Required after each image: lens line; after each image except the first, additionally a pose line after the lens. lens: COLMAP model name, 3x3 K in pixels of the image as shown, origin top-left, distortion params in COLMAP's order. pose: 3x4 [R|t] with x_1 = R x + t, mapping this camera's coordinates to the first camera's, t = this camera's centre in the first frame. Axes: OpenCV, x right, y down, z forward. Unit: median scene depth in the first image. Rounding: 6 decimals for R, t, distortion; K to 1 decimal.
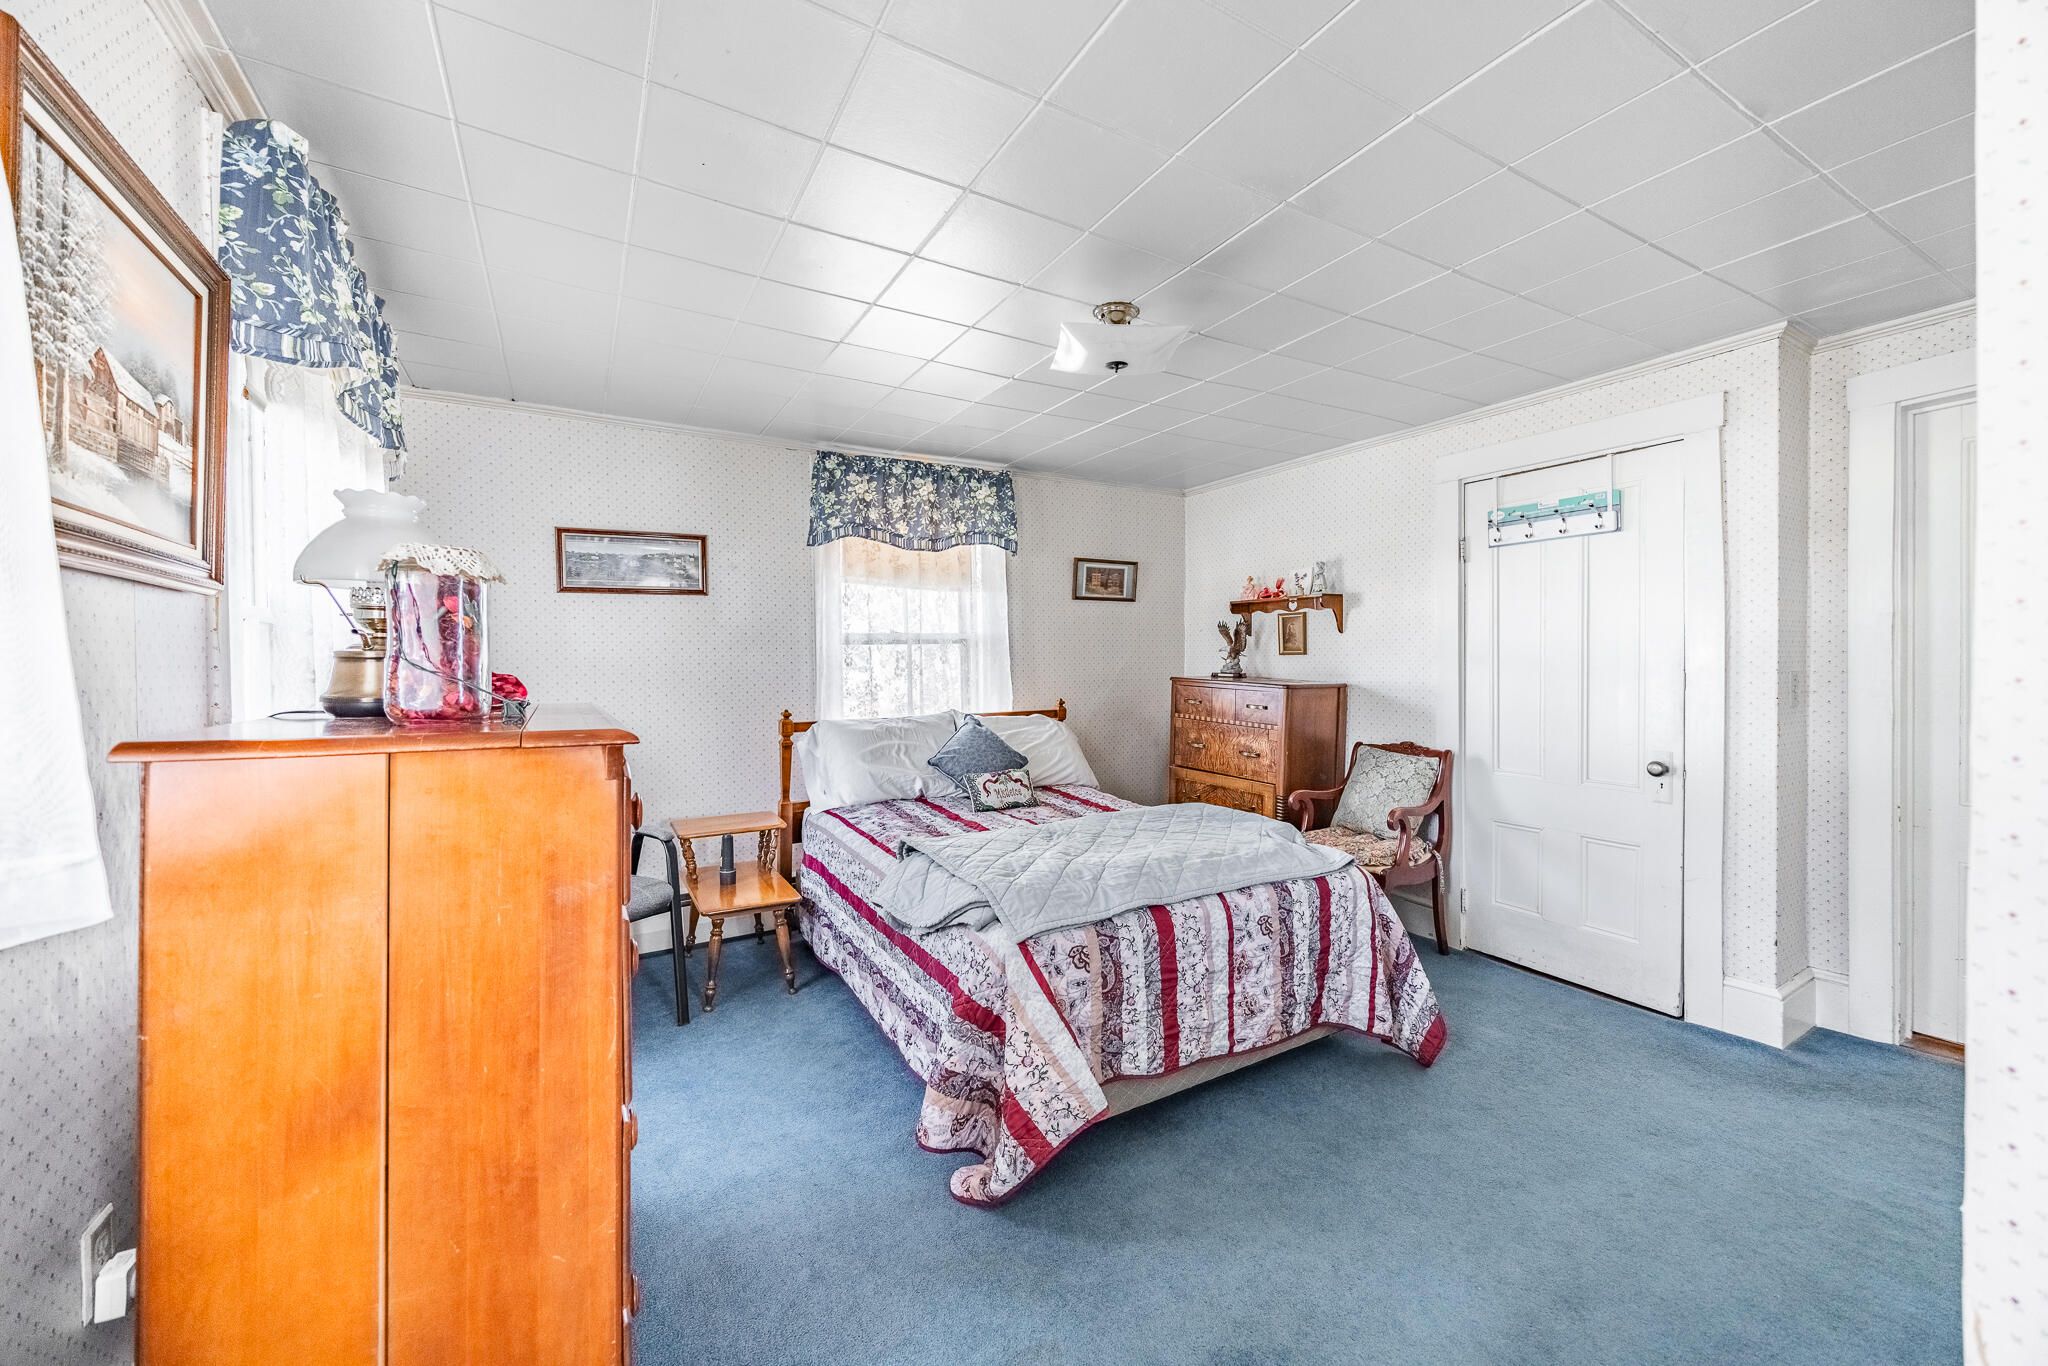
lens RADIAL K [[803.1, 0, 1060.8], [0, 803.1, 657.1], [0, 0, 1]] dist [0.001065, 0.000142]
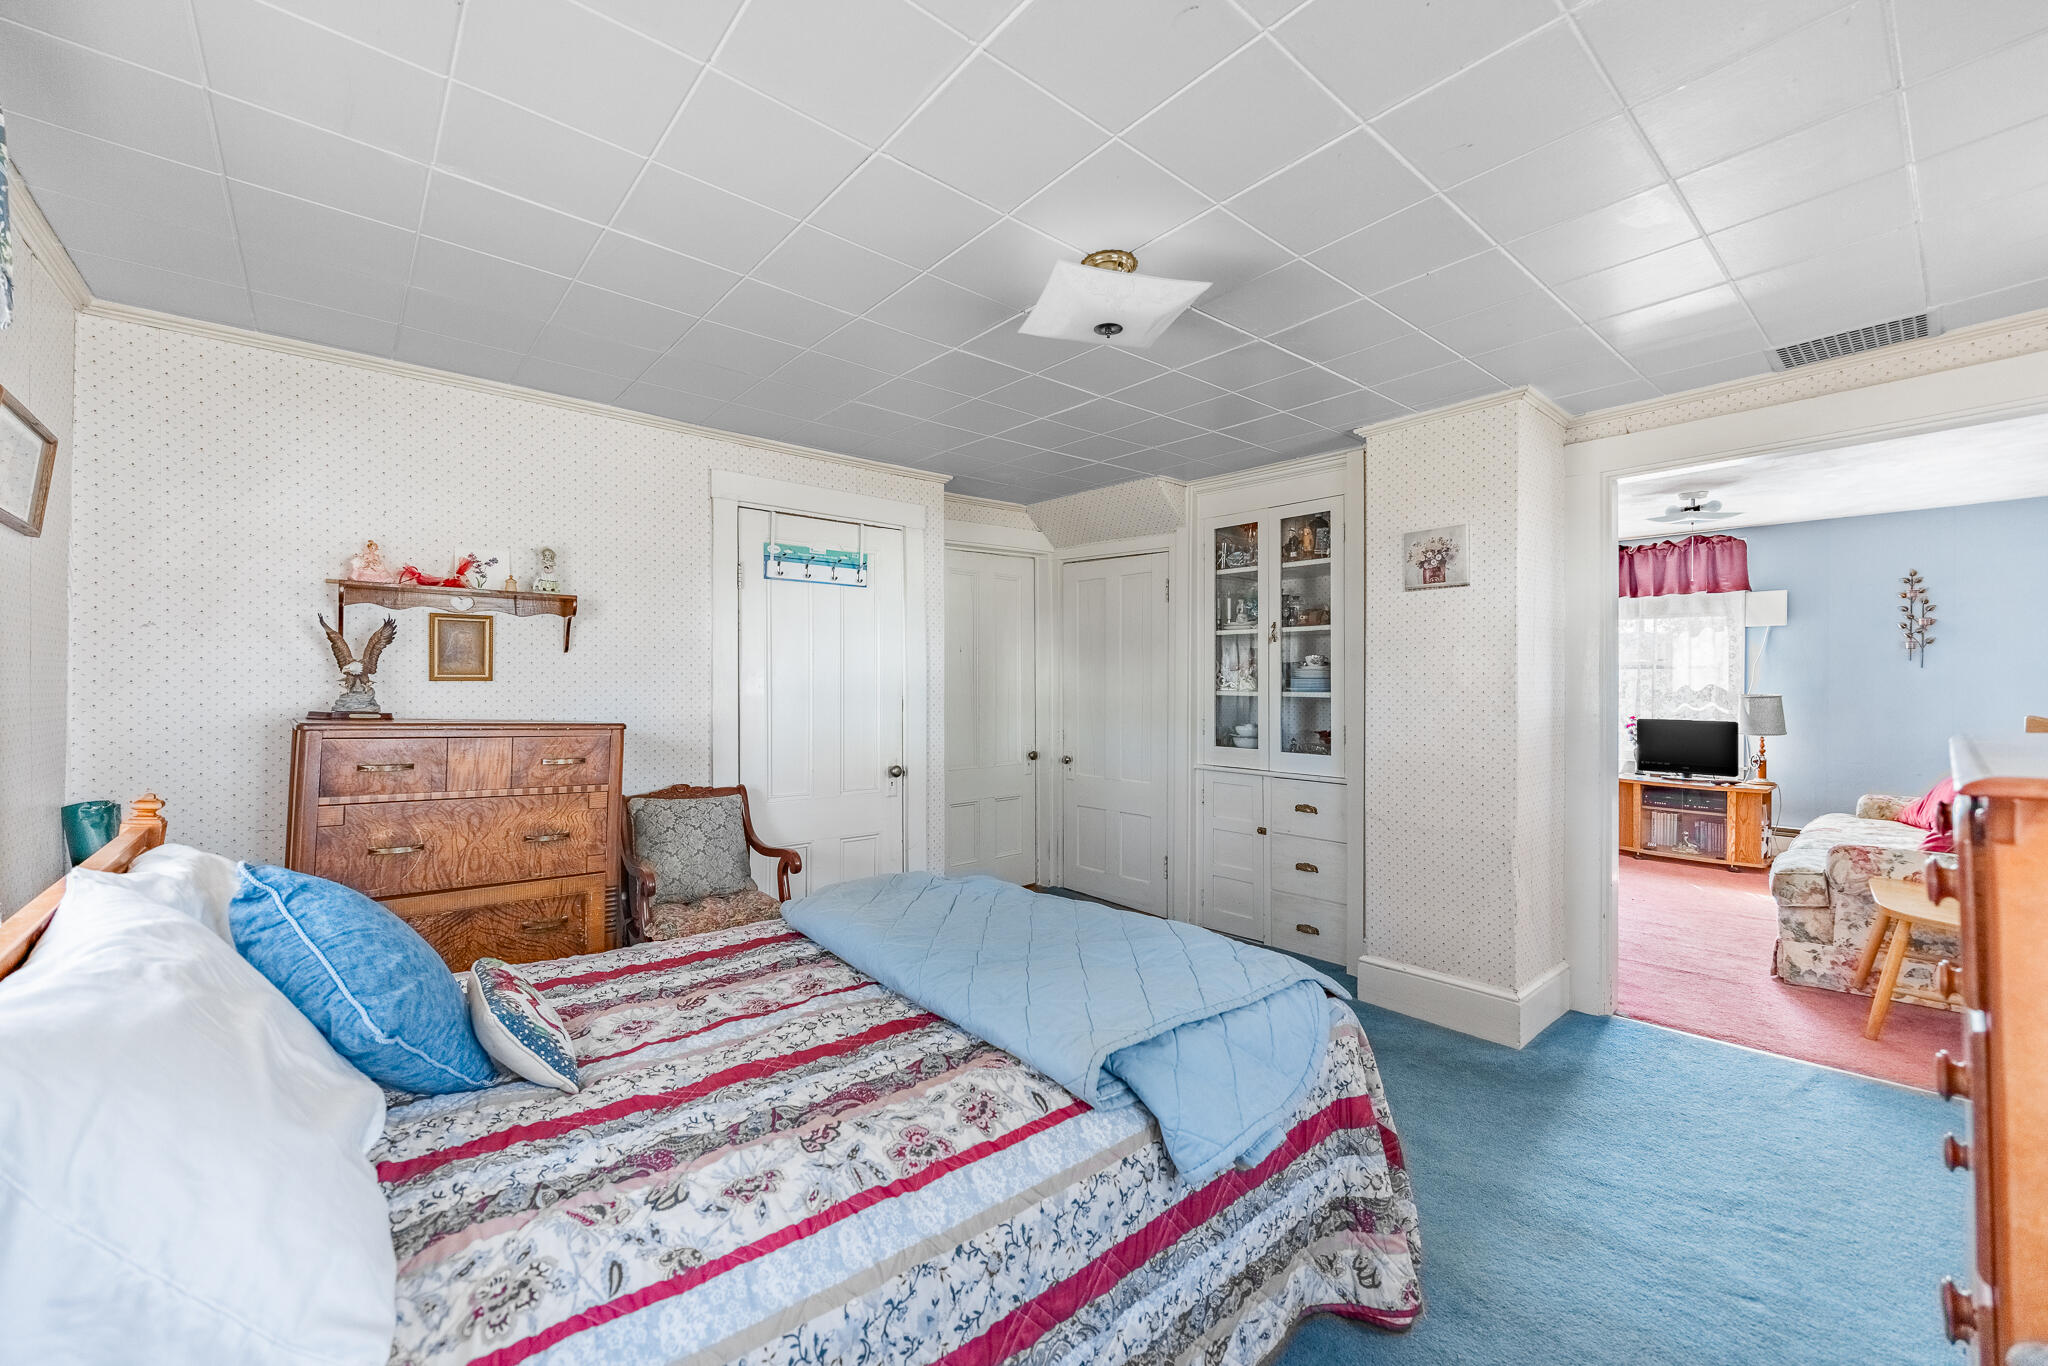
lens RADIAL K [[799.7, 0, 1024.0], [0, 799.7, 683.0], [0, 0, 1]] dist [0.000258, 0.000023]
pose [[-0.158220, 0.015461, 0.987283, -0.457272], [-0.000031, 0.999877, -0.015664, 0.009850], [-0.987404, -0.002509, -0.158200, 0.751626]]
